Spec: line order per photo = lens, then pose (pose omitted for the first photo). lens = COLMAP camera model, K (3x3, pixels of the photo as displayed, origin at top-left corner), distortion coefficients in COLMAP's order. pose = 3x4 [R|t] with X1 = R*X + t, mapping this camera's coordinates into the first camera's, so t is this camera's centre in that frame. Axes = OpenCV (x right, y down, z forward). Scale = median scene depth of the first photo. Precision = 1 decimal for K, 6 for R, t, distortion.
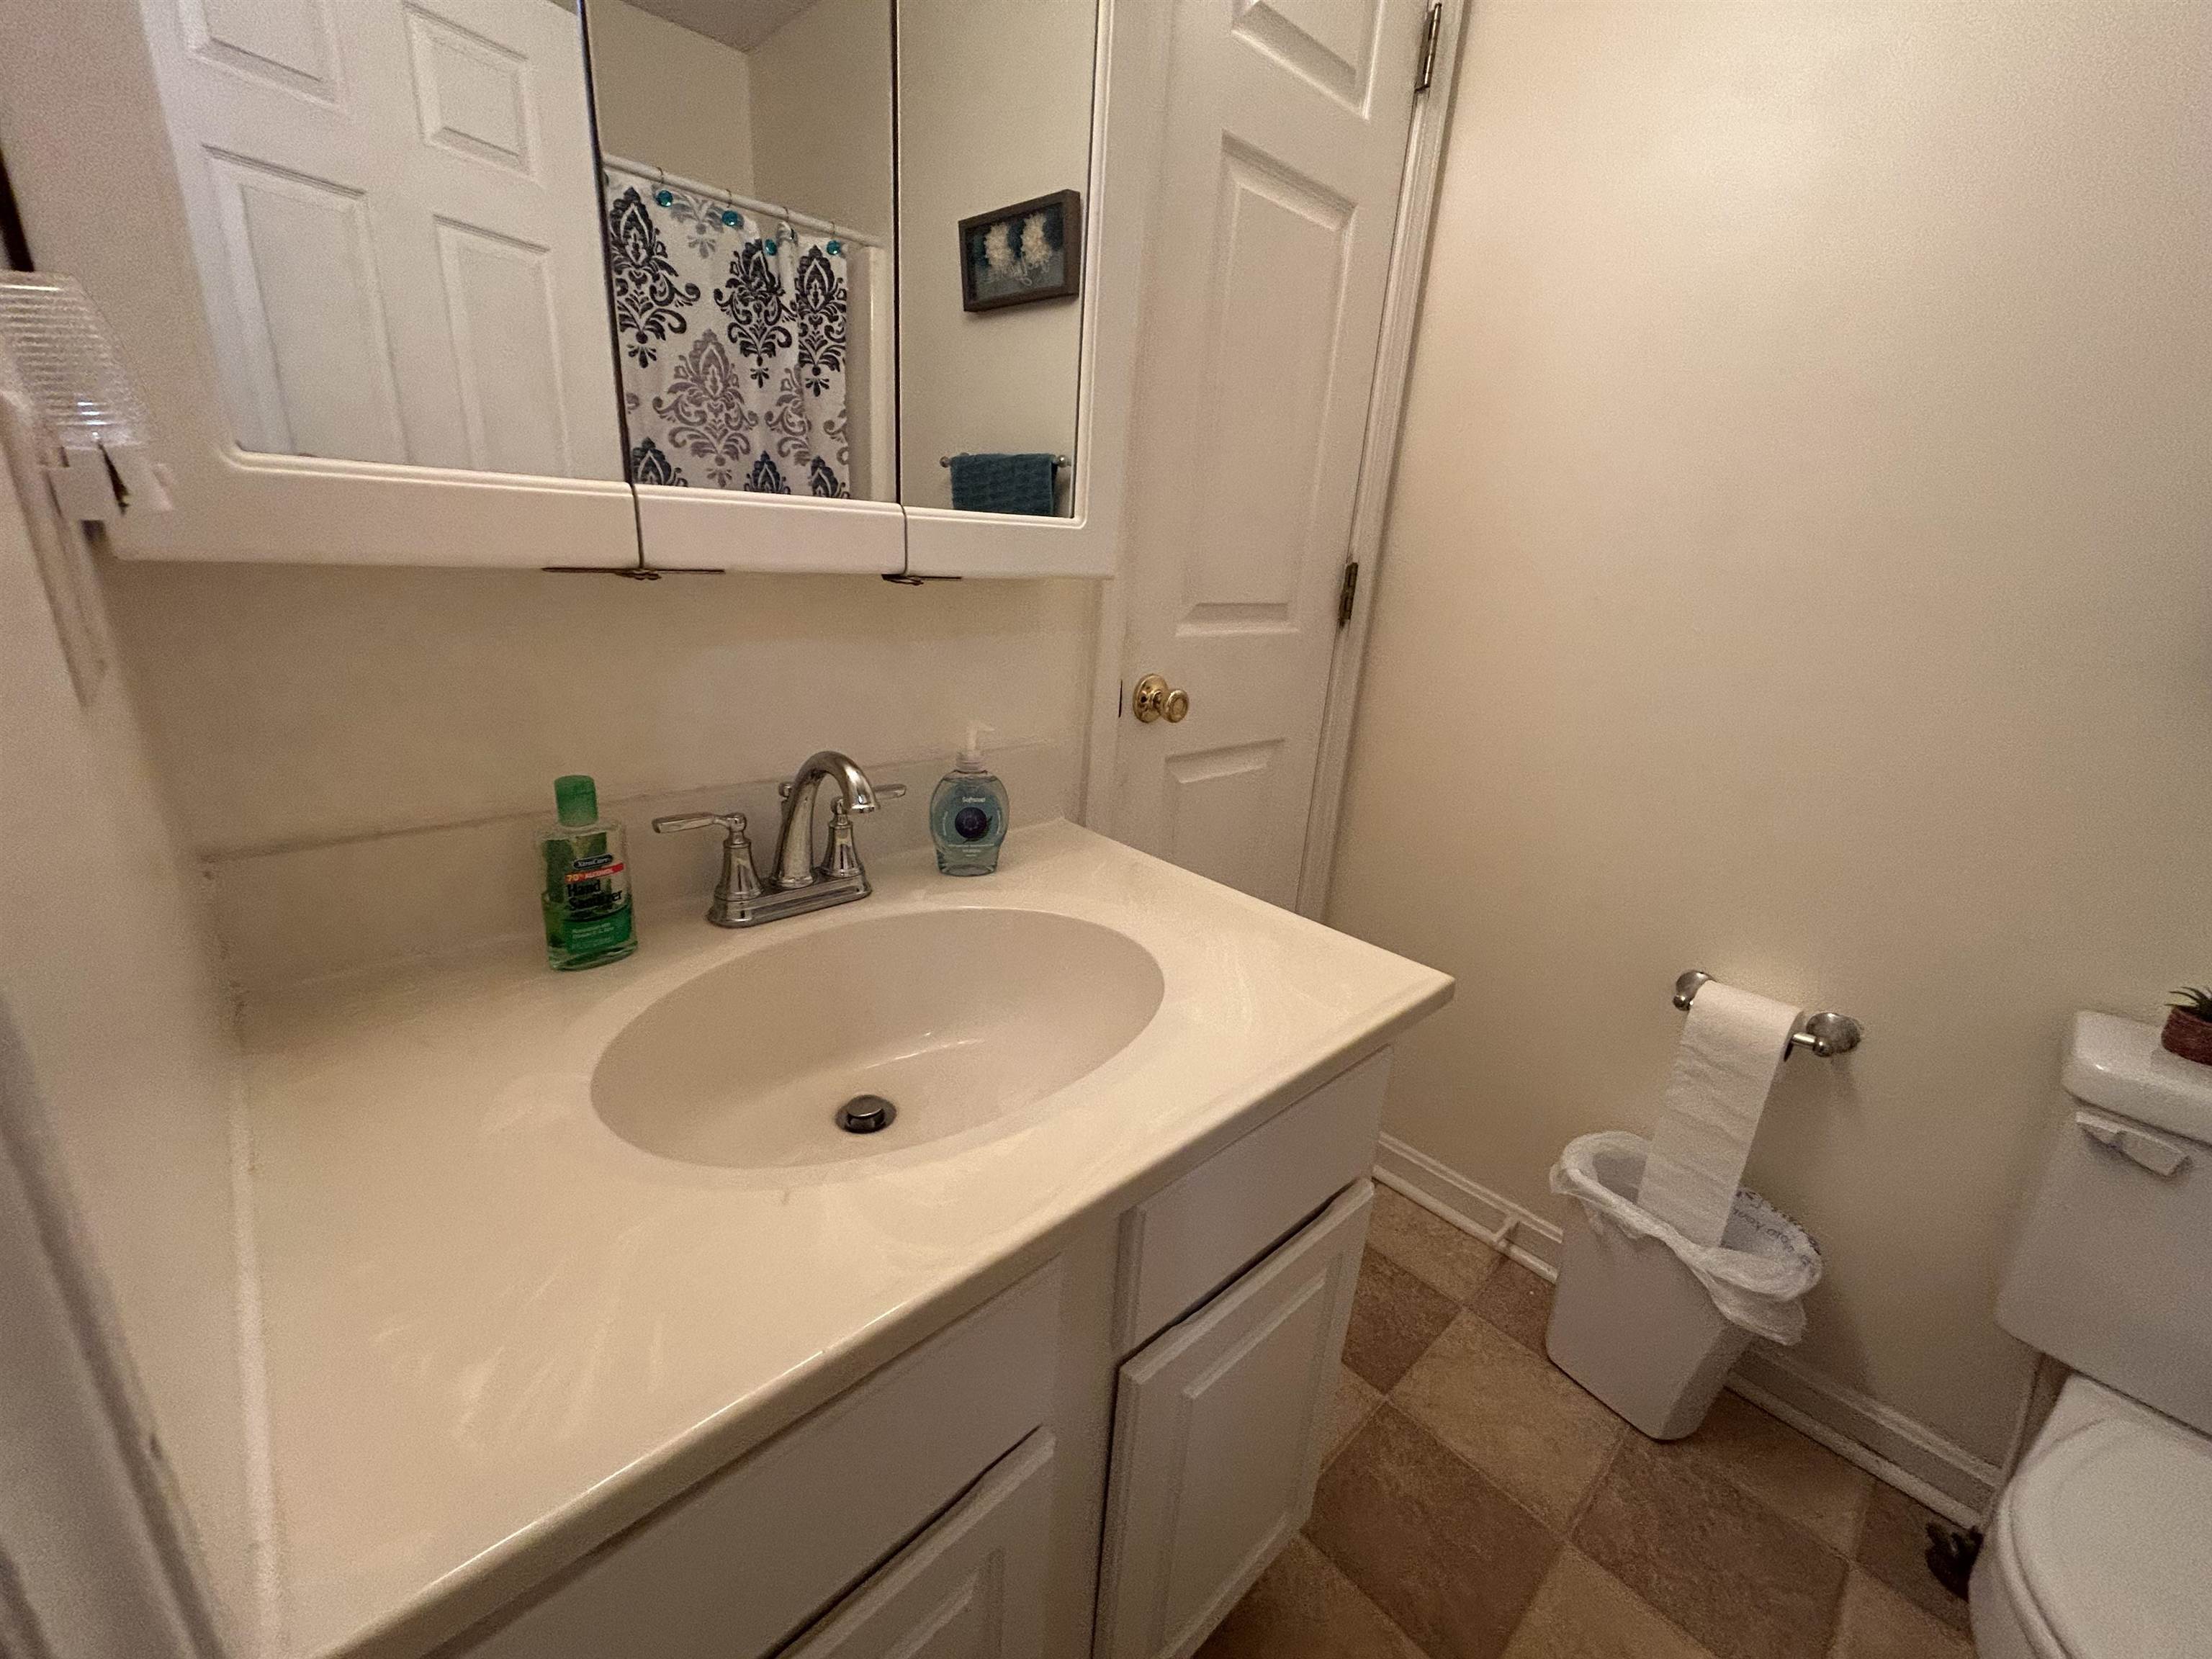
lens RADIAL K [[900.3, 0, 1100.3], [0, 900.3, 823.6], [0, 0, 1]] dist [0.001664, -0.000078]
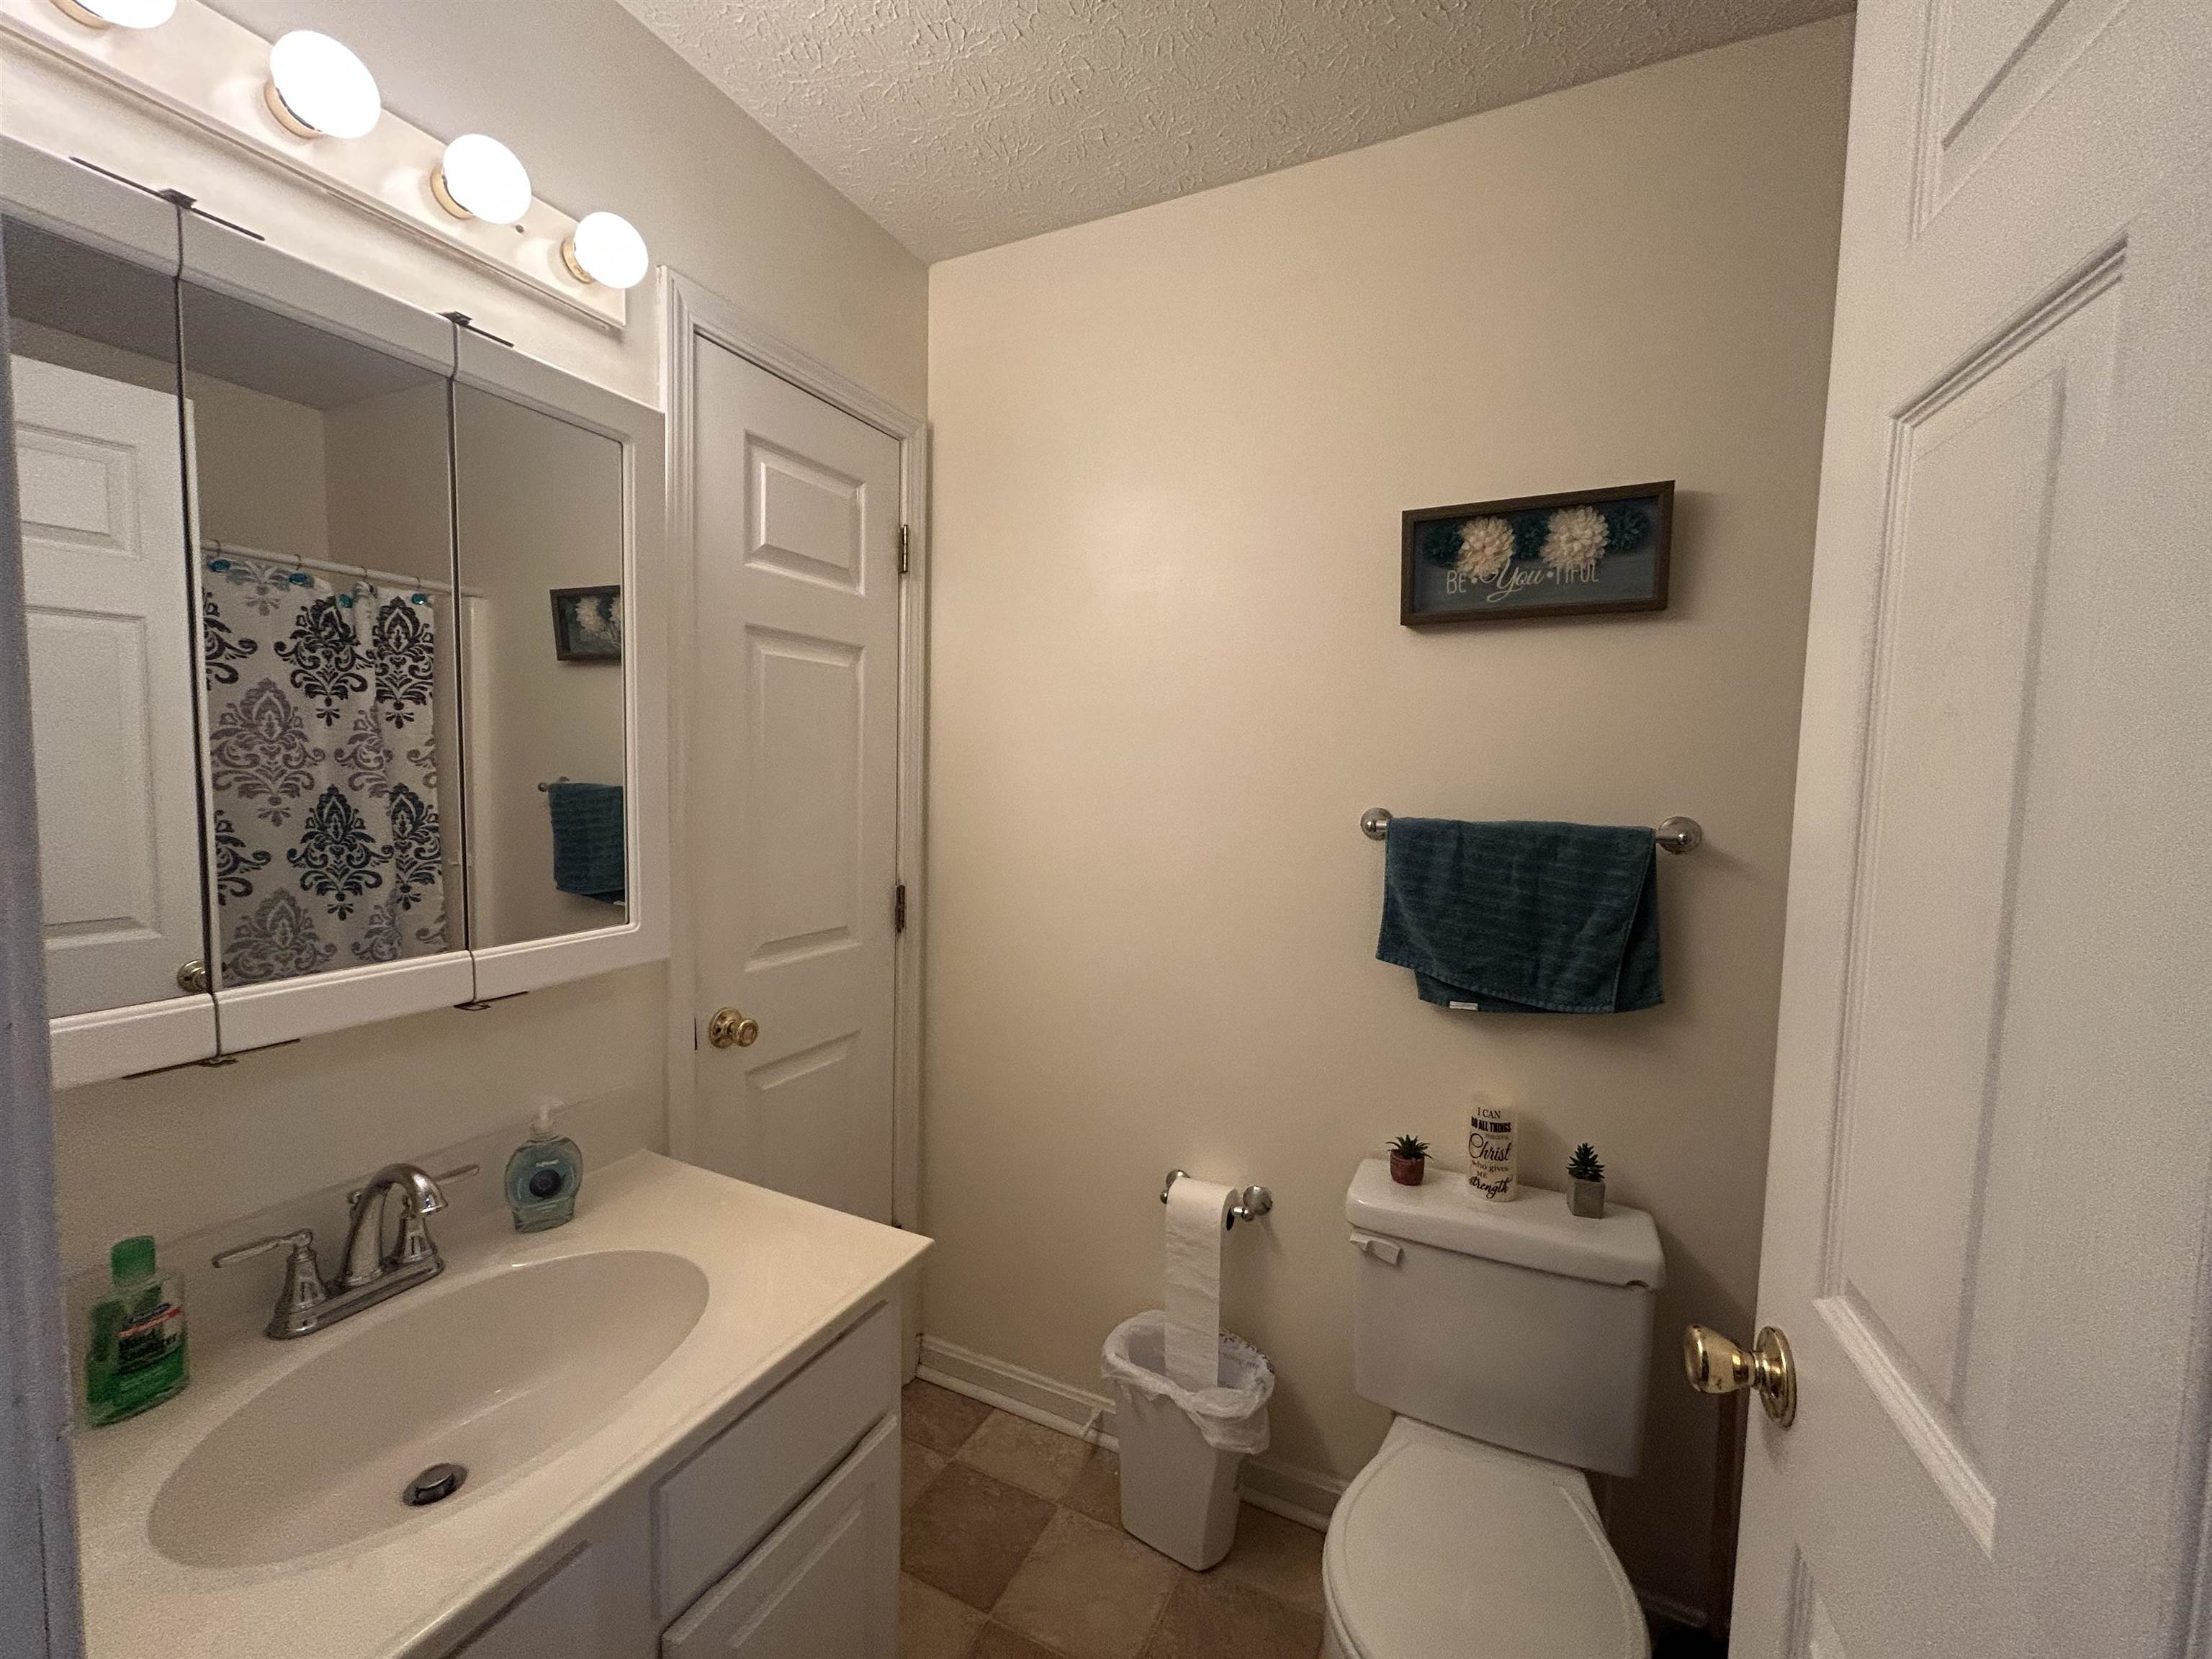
lens RADIAL K [[902.1, 0, 1100.1], [0, 902.1, 828.8], [0, 0, 1]] dist [0.007392, -0.000700]
pose [[0.934119, -0.068793, 0.350271, 0.119634], [0.144698, 0.969994, -0.195381, -0.089078], [-0.326320, 0.233193, 0.916044, -0.345994]]
